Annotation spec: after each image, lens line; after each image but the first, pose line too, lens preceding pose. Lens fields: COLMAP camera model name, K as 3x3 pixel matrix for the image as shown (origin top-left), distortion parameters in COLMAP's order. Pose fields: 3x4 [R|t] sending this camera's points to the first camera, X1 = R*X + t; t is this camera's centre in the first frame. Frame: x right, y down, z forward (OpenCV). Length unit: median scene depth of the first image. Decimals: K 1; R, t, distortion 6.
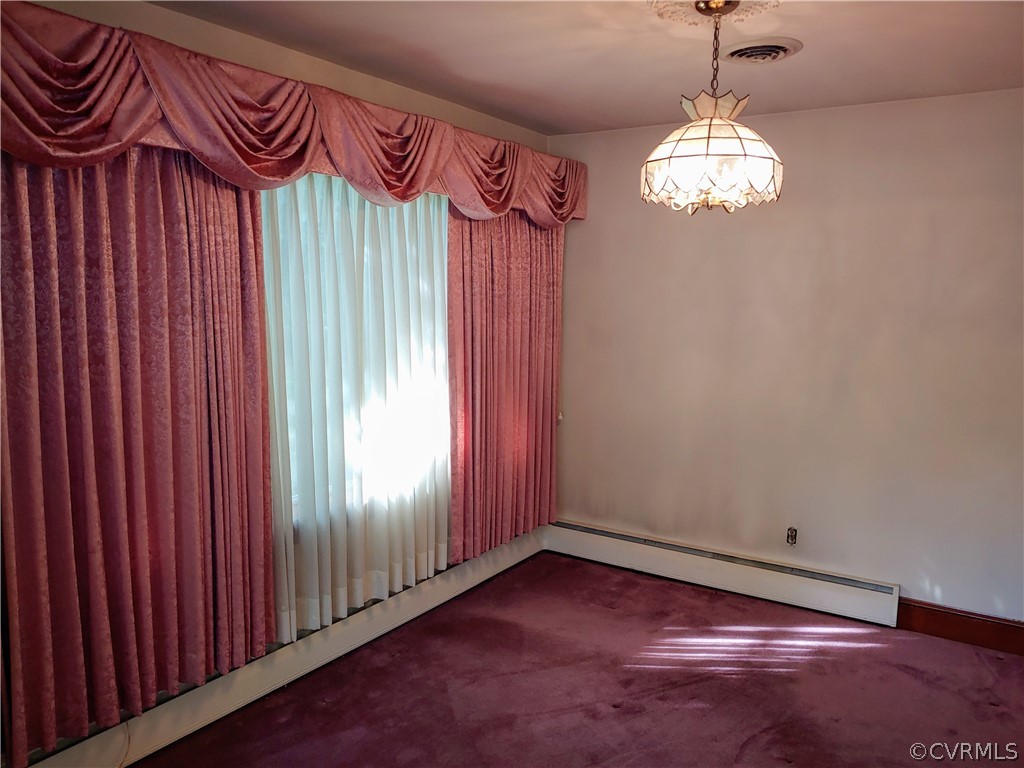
lens RADIAL K [[787.5, 0, 508.4], [0, 787.5, 387.9], [0, 0, 1]] dist [-0.005908, -0.006836]
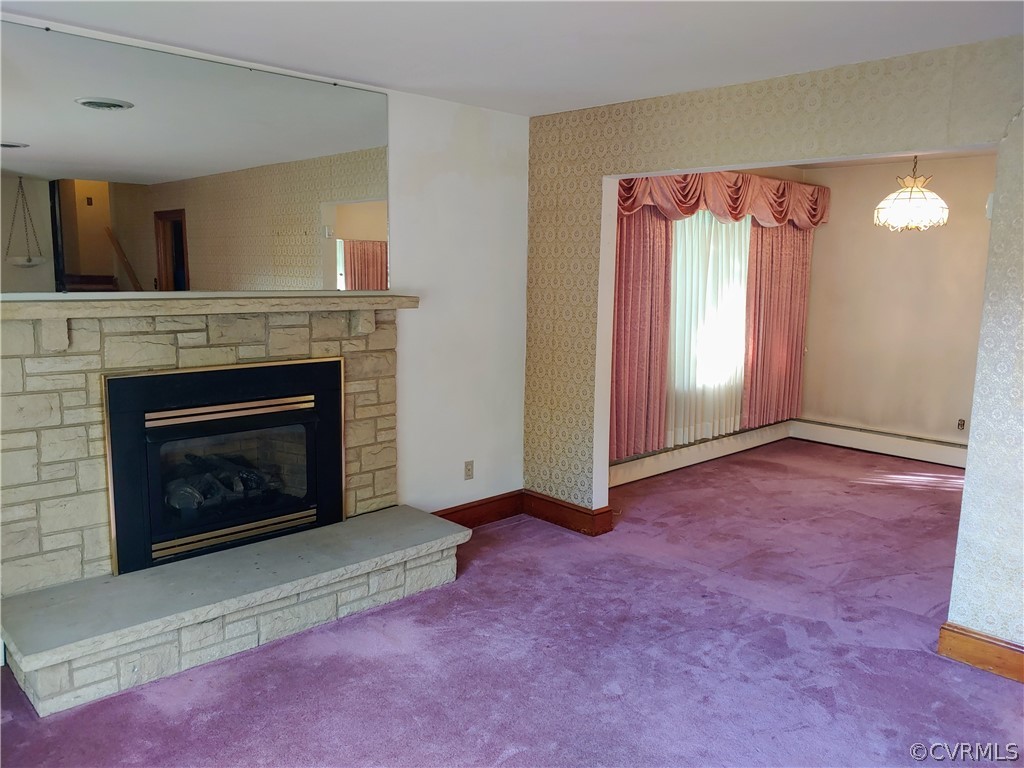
lens RADIAL K [[787.5, 0, 519.3], [0, 787.5, 372.7], [0, 0, 1]] dist [-0.005908, -0.006836]
pose [[0.975409, 0.034446, -0.217693, -0.184240], [-0.031268, 0.999348, 0.018027, 0.091933], [0.218172, -0.010777, 0.975851, -0.811670]]
